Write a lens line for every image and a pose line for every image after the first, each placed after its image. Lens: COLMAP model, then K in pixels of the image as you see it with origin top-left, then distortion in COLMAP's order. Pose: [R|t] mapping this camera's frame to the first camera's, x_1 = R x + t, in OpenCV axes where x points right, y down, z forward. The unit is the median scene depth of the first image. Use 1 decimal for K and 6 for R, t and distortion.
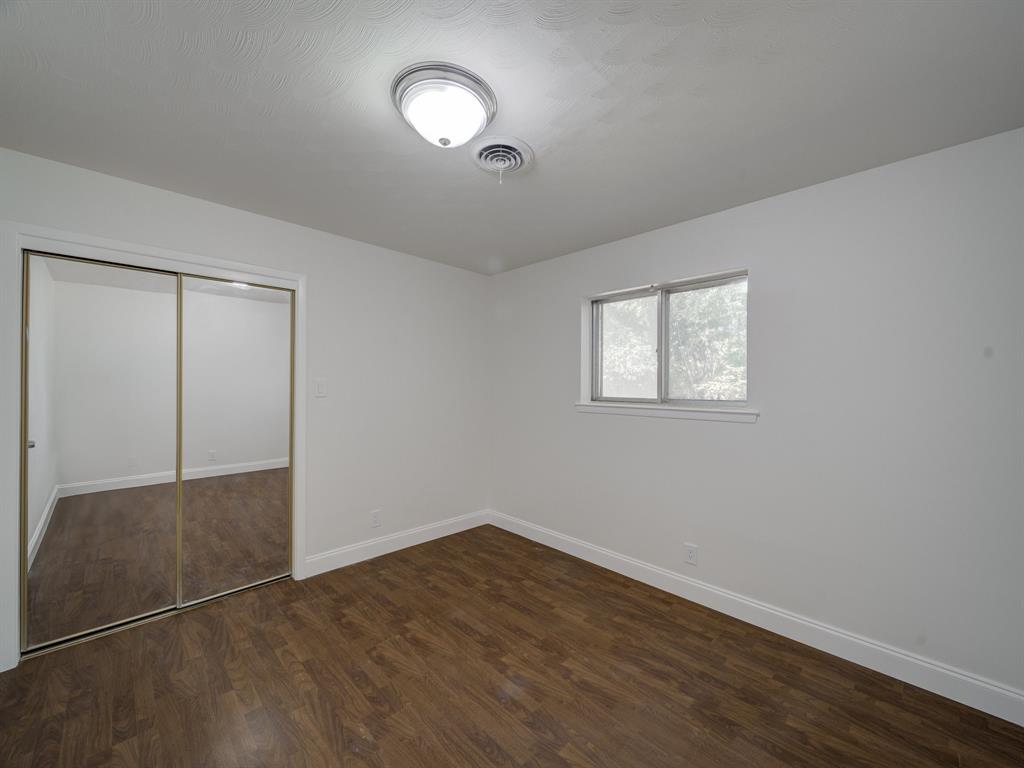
lens RADIAL K [[401.5, 0, 519.9], [0, 401.5, 385.0], [0, 0, 1]] dist [-0.002991, -0.000807]
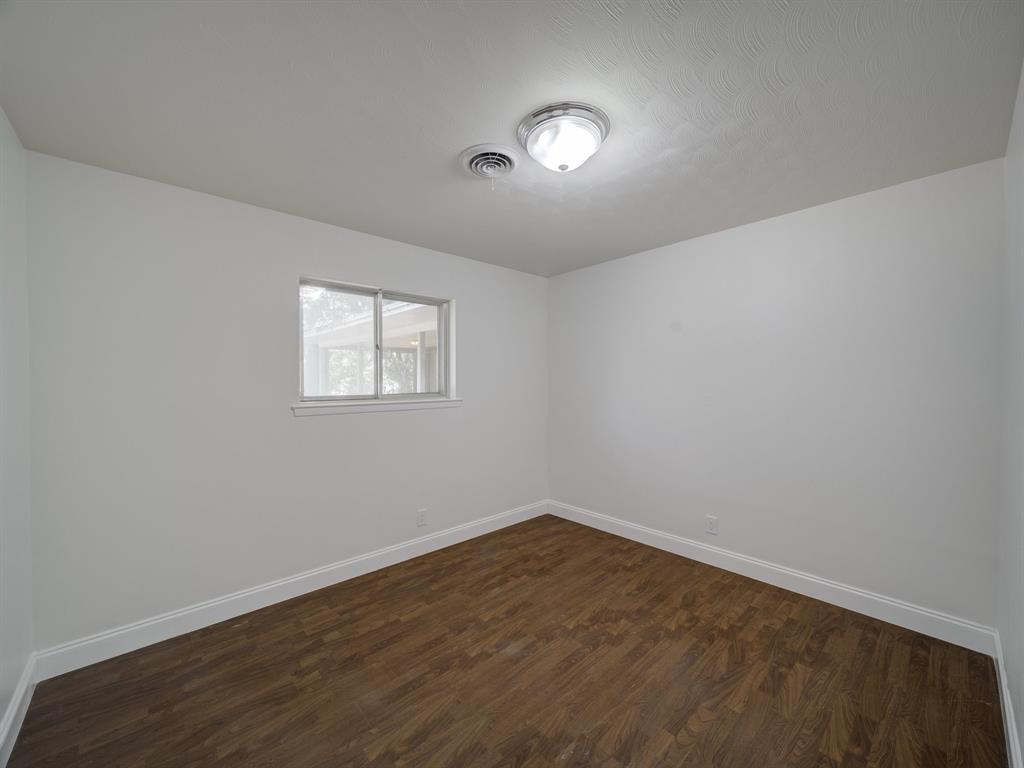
lens RADIAL K [[401.5, 0, 520.2], [0, 401.5, 378.5], [0, 0, 1]] dist [-0.002991, -0.000807]
pose [[0.041507, -0.004717, 0.999127, -0.986600], [0.008581, 0.999954, 0.004365, -0.016030], [-0.999101, 0.008392, 0.041546, 0.786086]]
